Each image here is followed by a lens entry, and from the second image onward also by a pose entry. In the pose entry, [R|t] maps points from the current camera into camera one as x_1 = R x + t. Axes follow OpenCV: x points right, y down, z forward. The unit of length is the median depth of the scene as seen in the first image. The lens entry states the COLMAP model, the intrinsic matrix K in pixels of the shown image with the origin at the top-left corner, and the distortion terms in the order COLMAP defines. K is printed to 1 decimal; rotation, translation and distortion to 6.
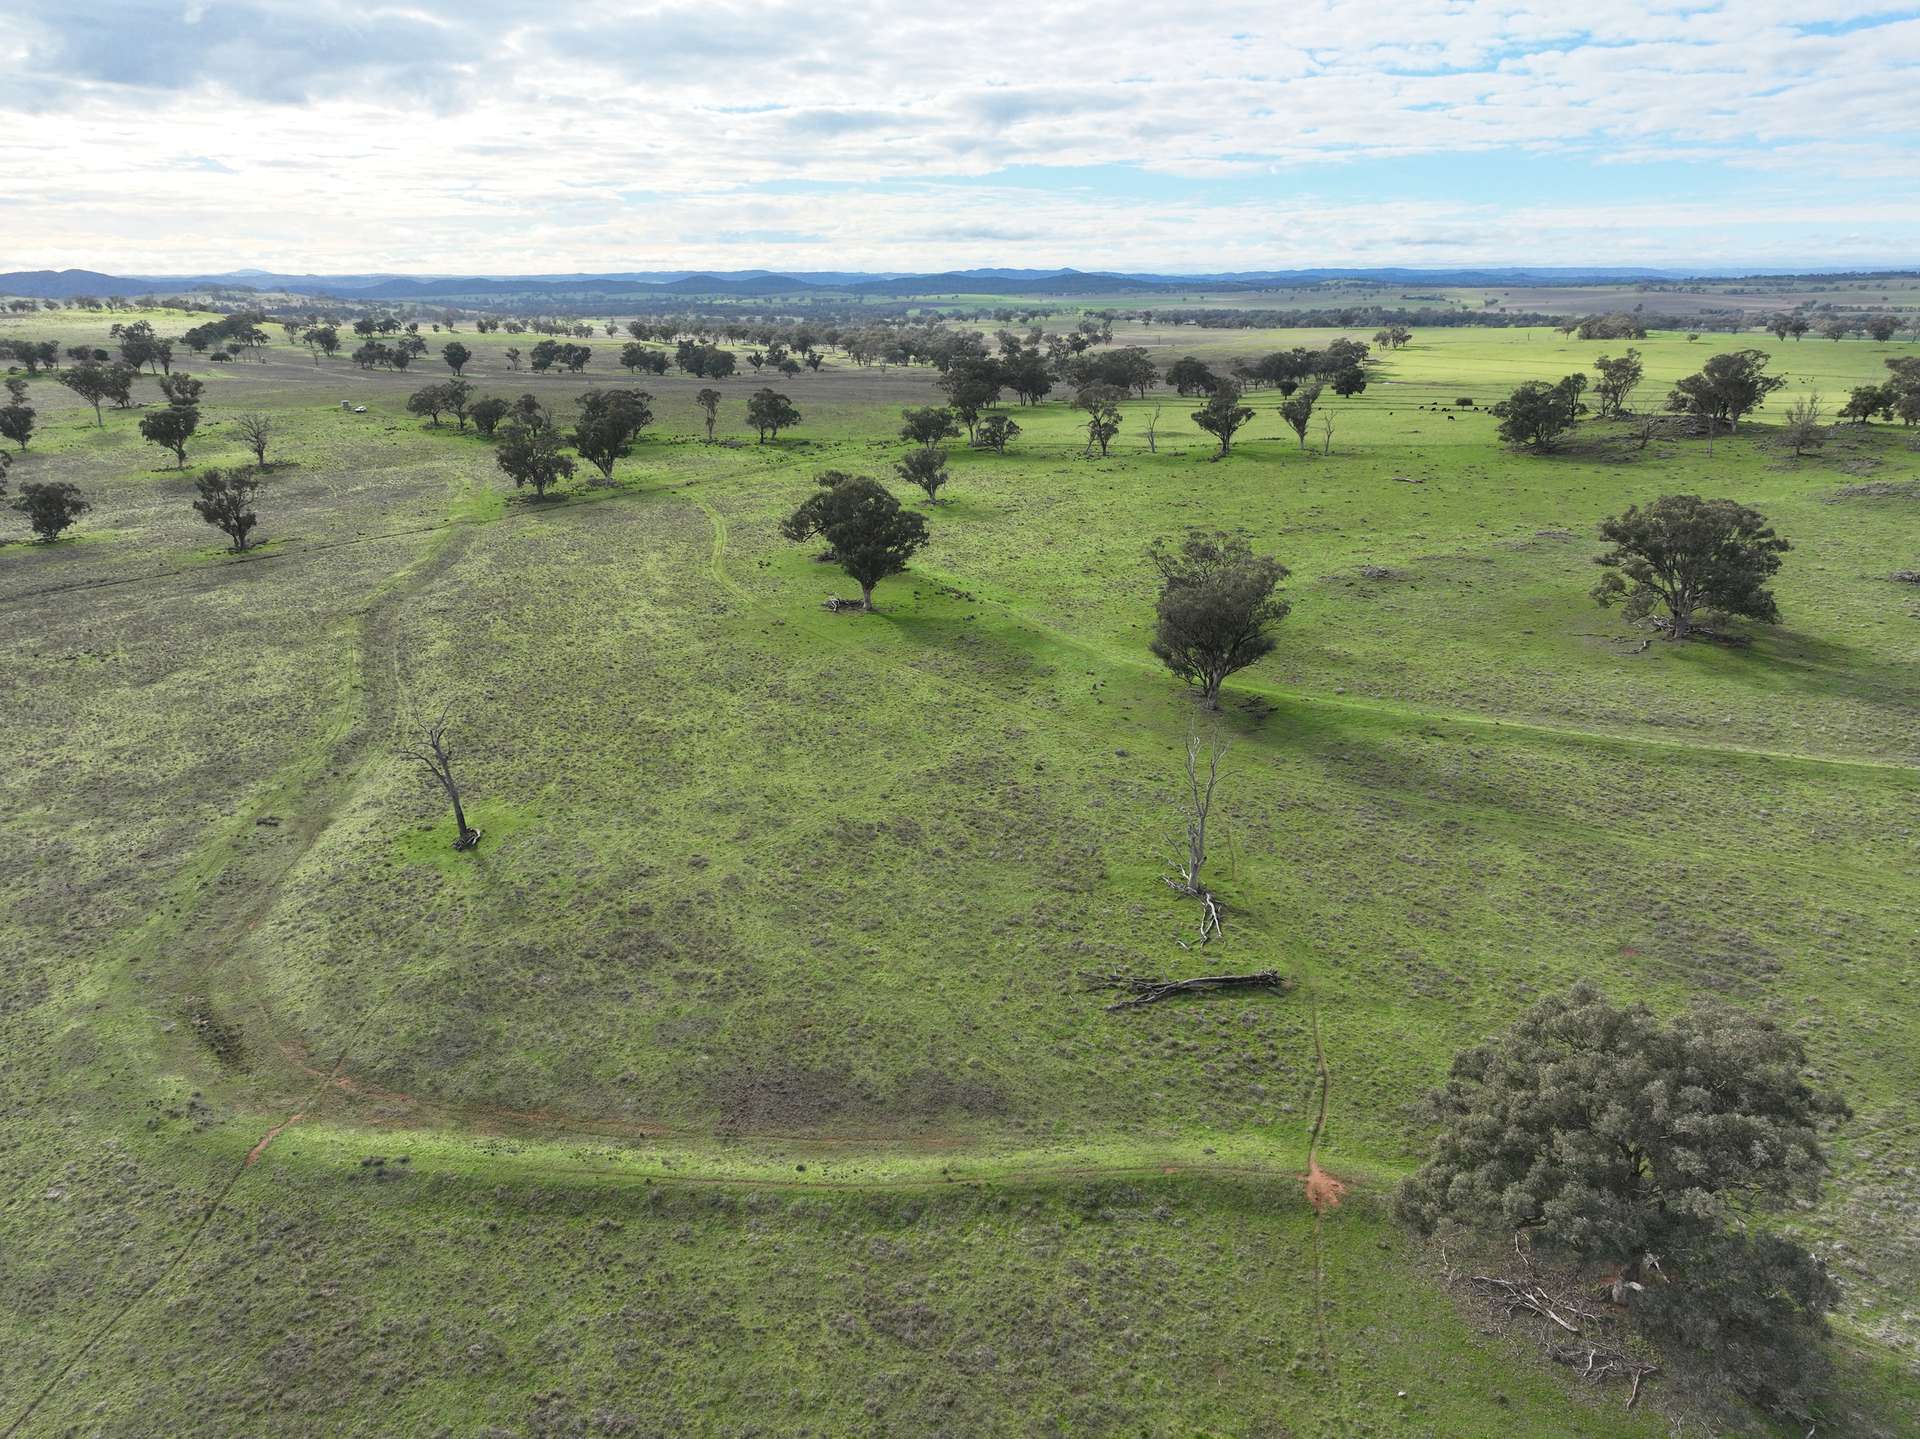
lens RADIAL K [[1317.6, 0, 967.1], [0, 1317.6, 728.5], [0, 0, 1]] dist [0.002074, 0.018299]
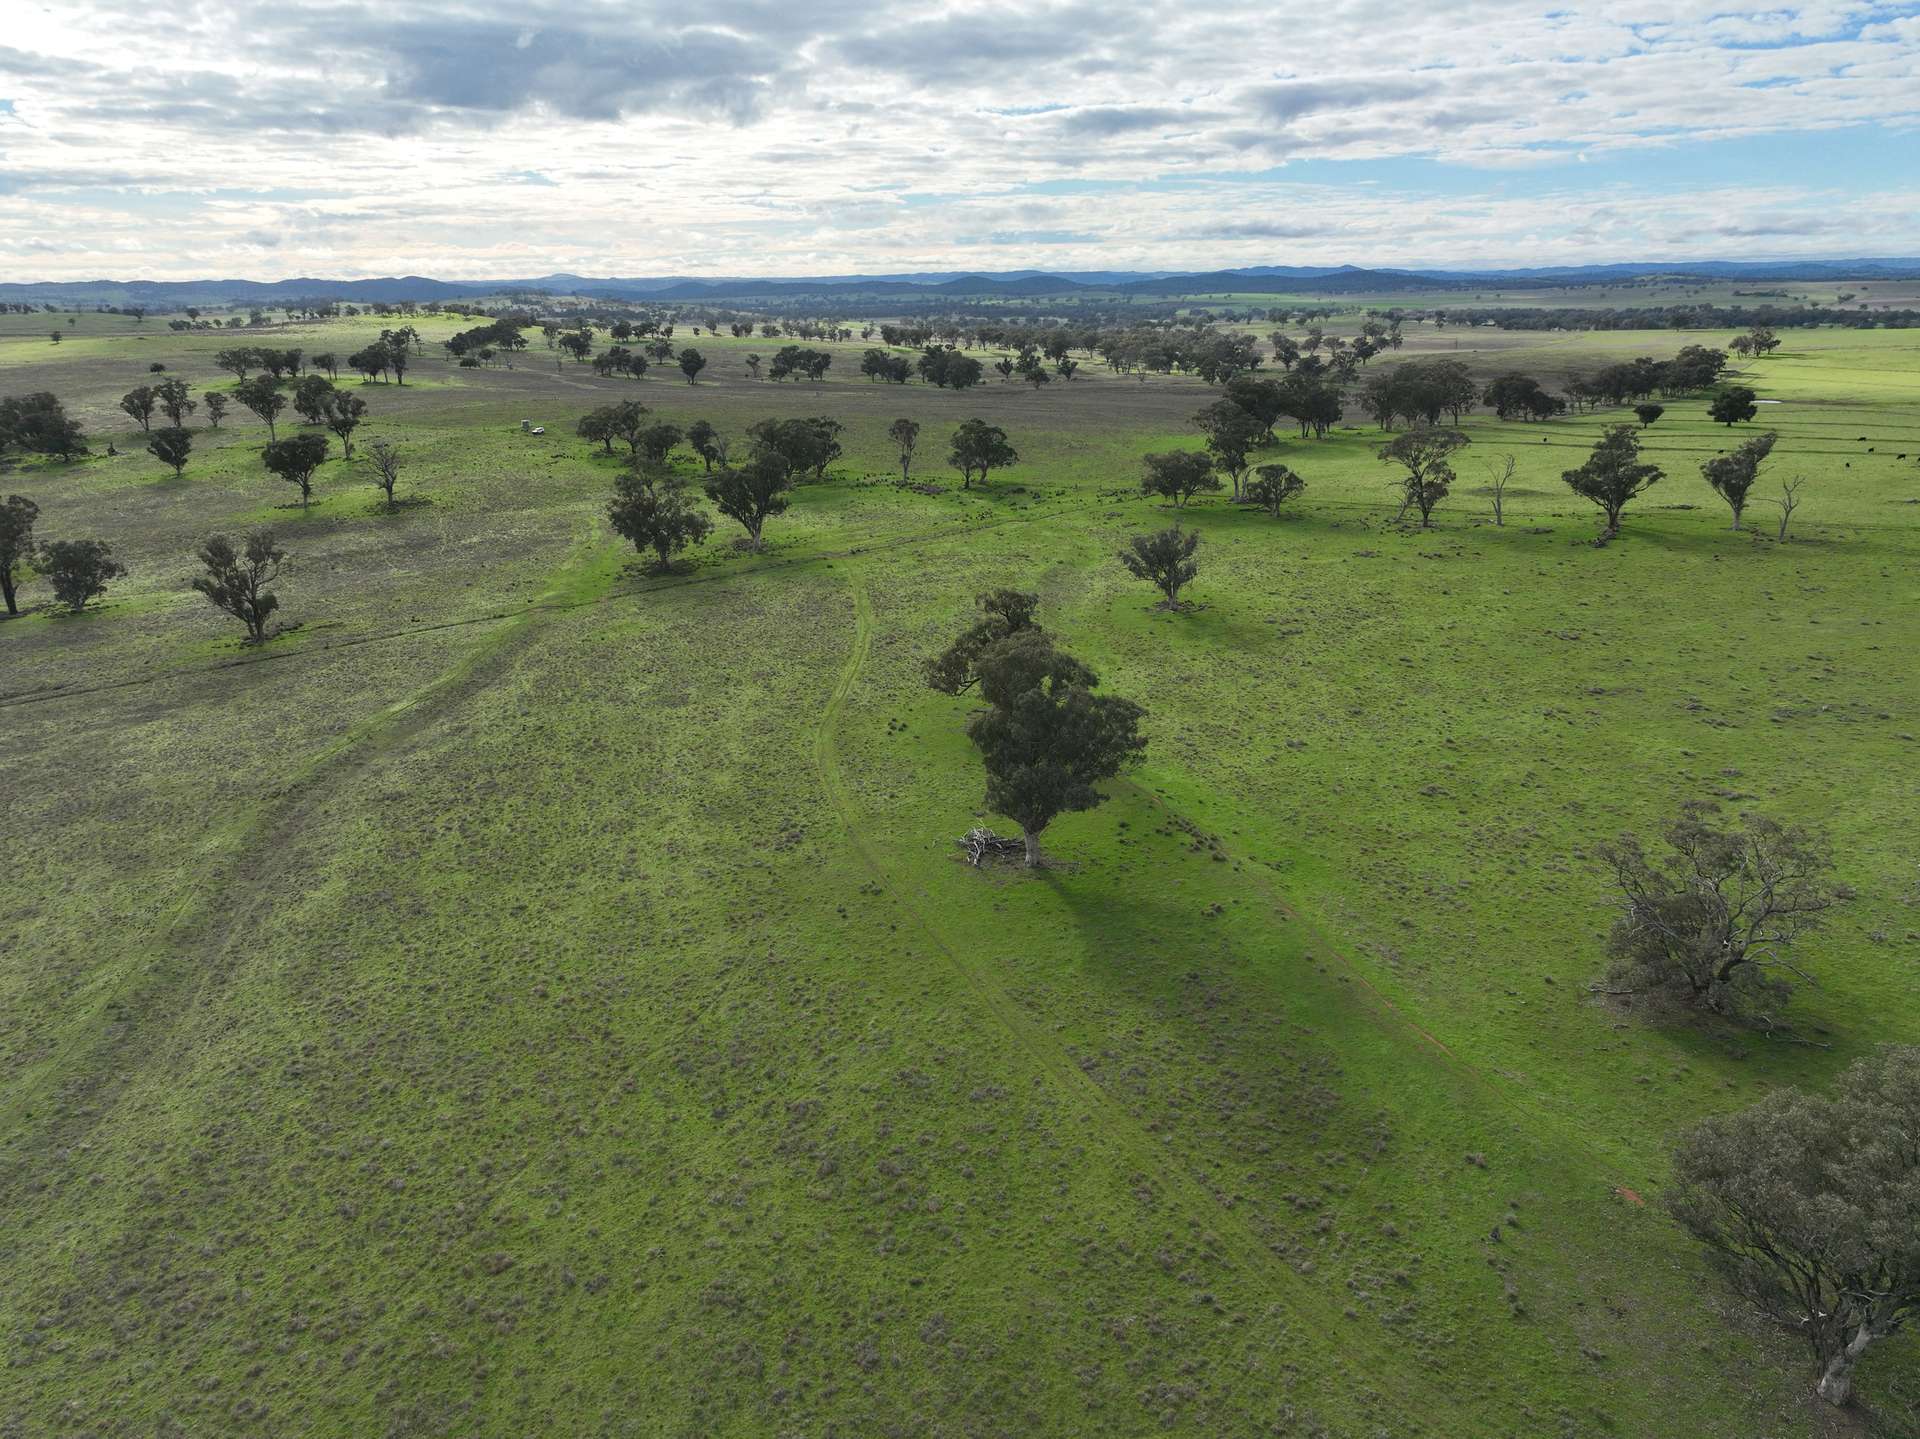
lens RADIAL K [[1310.7, 0, 970.2], [0, 1310.7, 726.0], [0, 0, 1]] dist [0.001709, 0.018866]
pose [[0.981370, 0.055982, -0.183791, -0.000069], [-0.055935, 0.998420, 0.005448, -0.008457], [0.183805, 0.004934, 0.982950, 0.024423]]
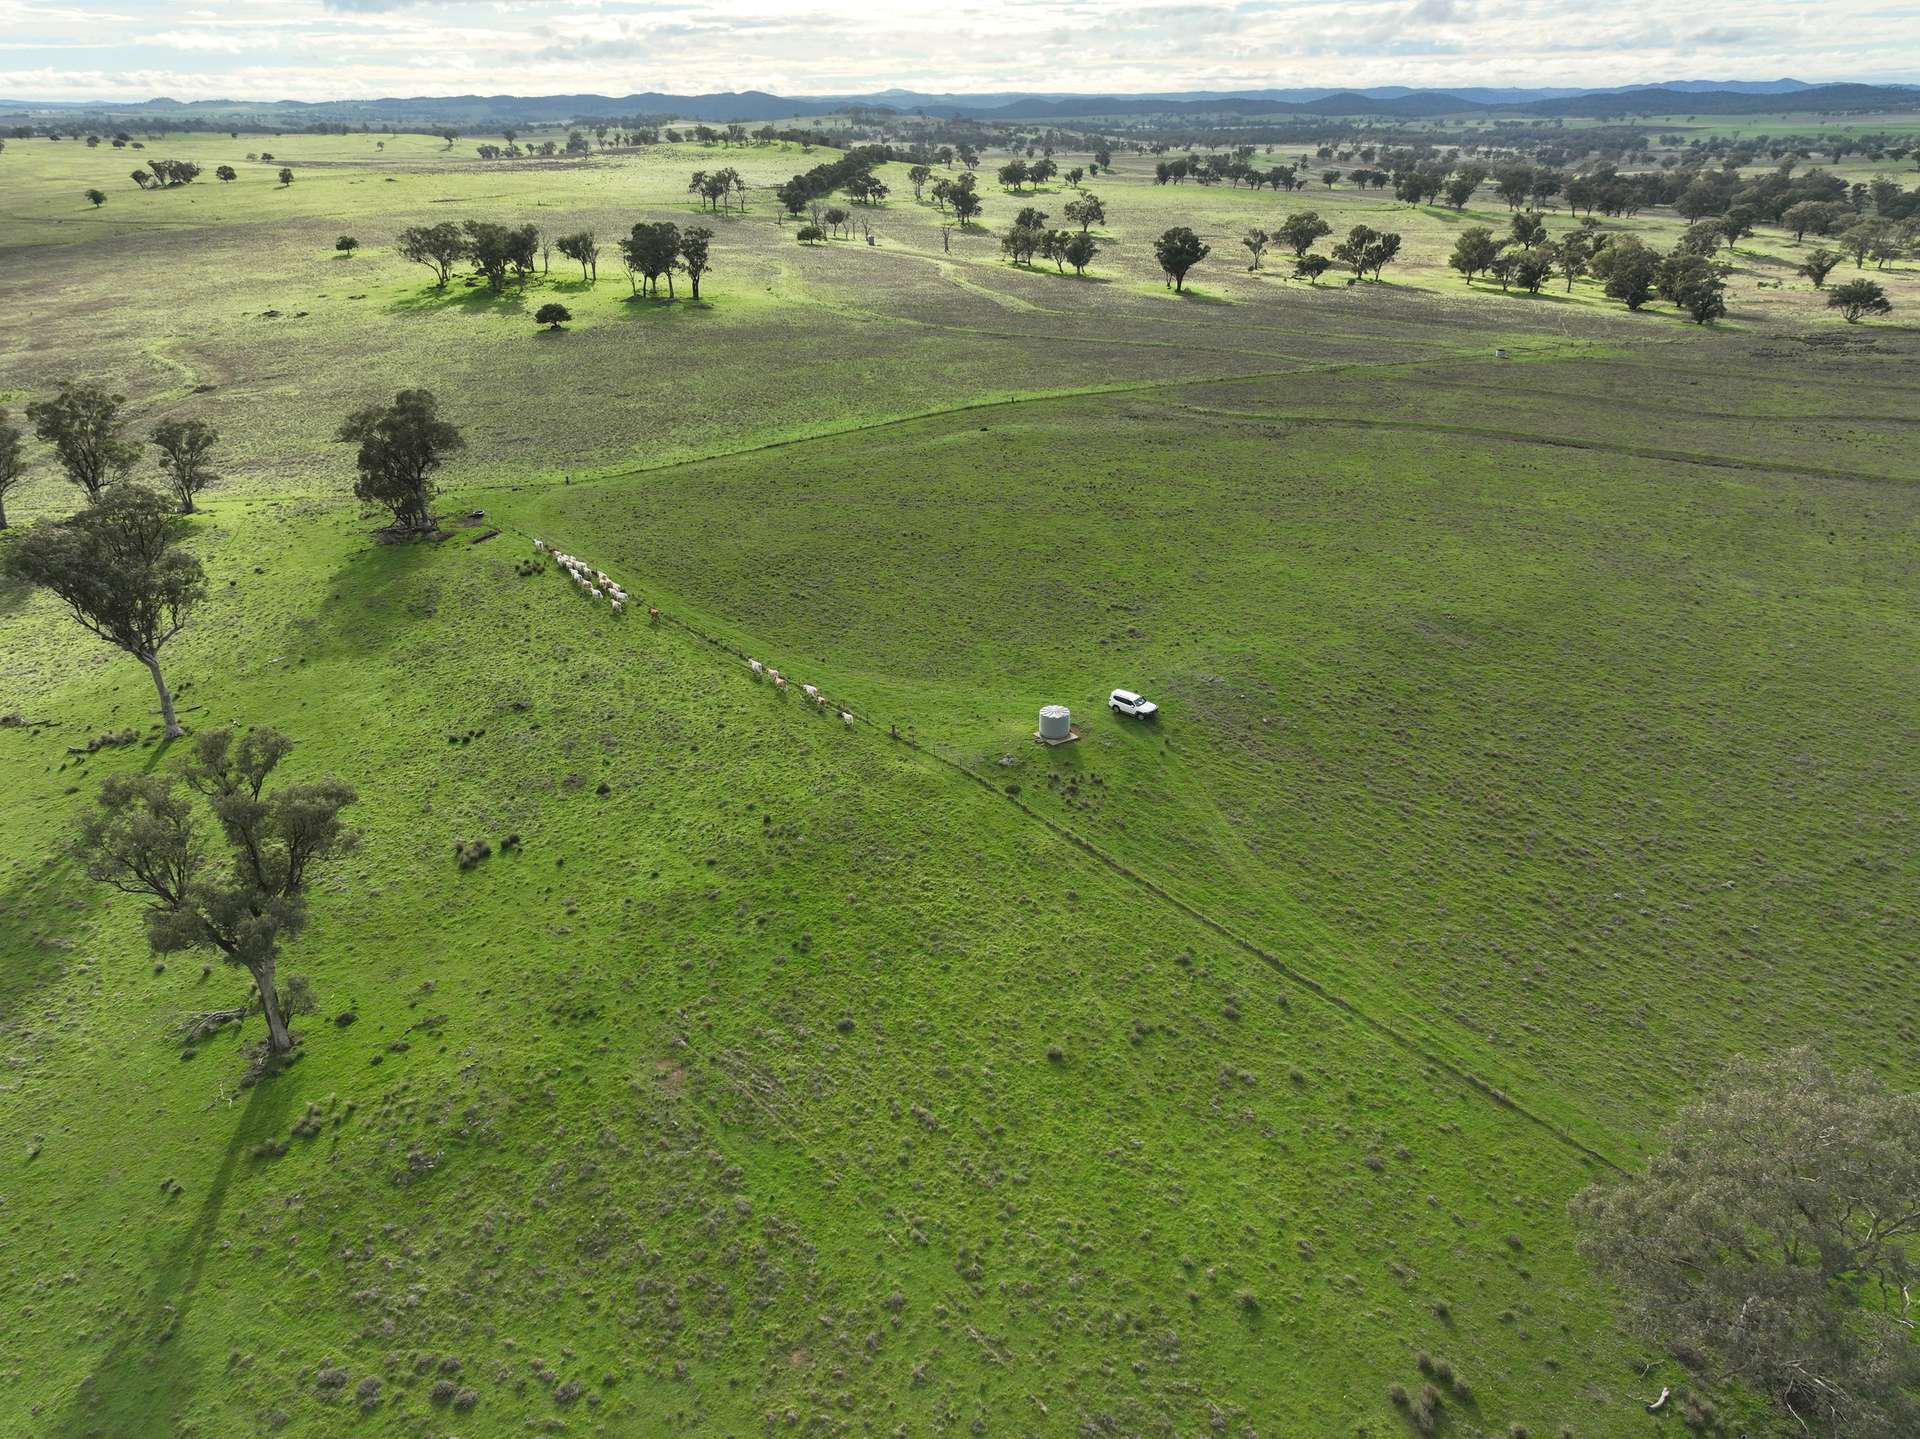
lens RADIAL K [[1273.6, 0, 937.0], [0, 1273.6, 715.7], [0, 0, 1]] dist [-0.004517, 0.020357]
pose [[0.901878, 0.187637, -0.389111, -0.054324], [-0.138157, 0.978718, 0.151738, -0.036923], [0.409302, -0.083091, 0.908608, 0.106807]]
